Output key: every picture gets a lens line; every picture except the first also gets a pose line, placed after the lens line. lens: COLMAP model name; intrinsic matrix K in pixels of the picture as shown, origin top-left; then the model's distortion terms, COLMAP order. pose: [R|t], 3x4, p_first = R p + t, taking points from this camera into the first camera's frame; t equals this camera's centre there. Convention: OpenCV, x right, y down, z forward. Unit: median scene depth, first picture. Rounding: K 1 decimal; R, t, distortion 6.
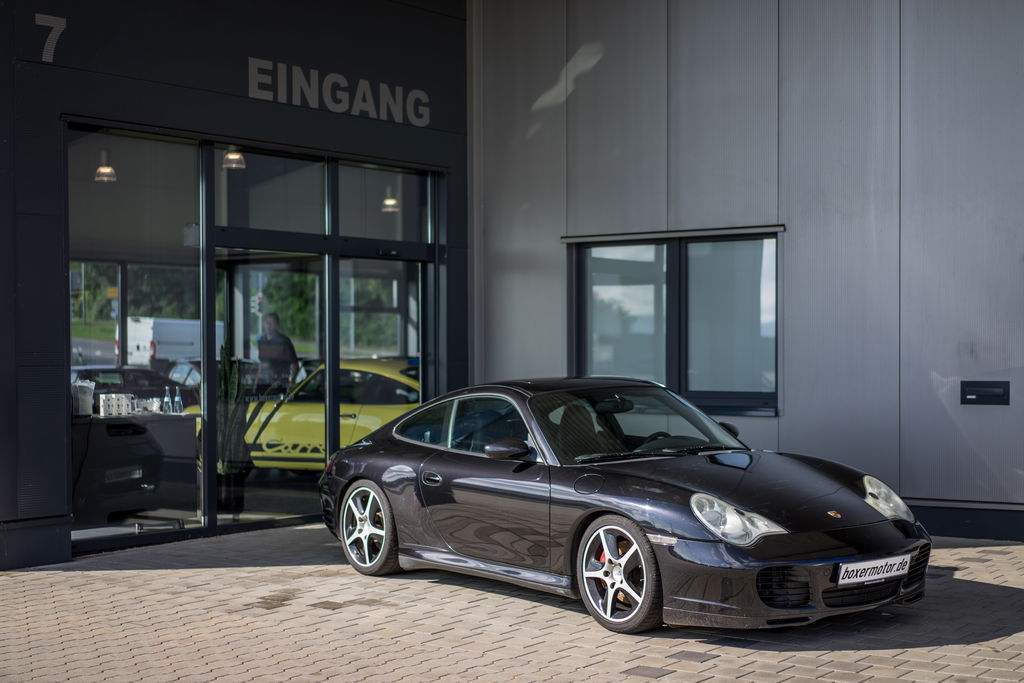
lens RADIAL K [[1608.6, 0, 514.2], [0, 1608.6, 366.2], [0, 0, 1]] dist [0.032466, 0.002542]
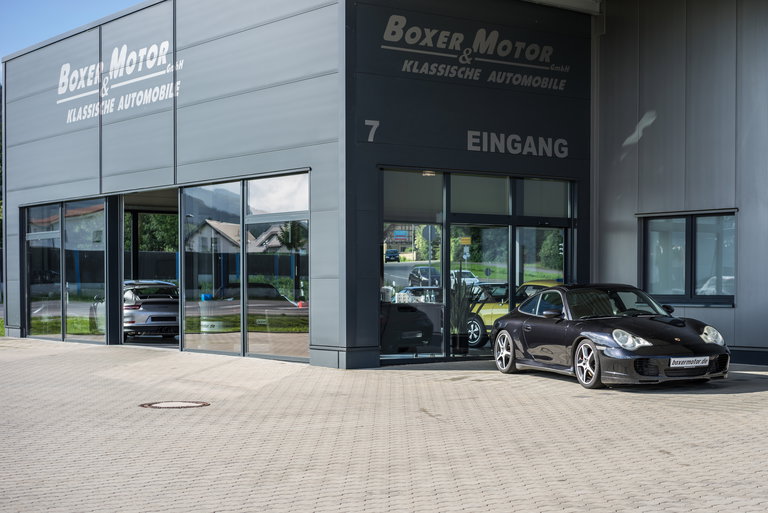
lens RADIAL K [[1206.5, 0, 385.6], [0, 1206.5, 275.0], [0, 0, 1]] dist [0.032466, 0.002542]
pose [[0.953338, 0.001672, -0.301900, 0.208867], [-0.006553, 0.999864, -0.015153, 0.017706], [0.301833, 0.016424, 0.953219, -0.519169]]
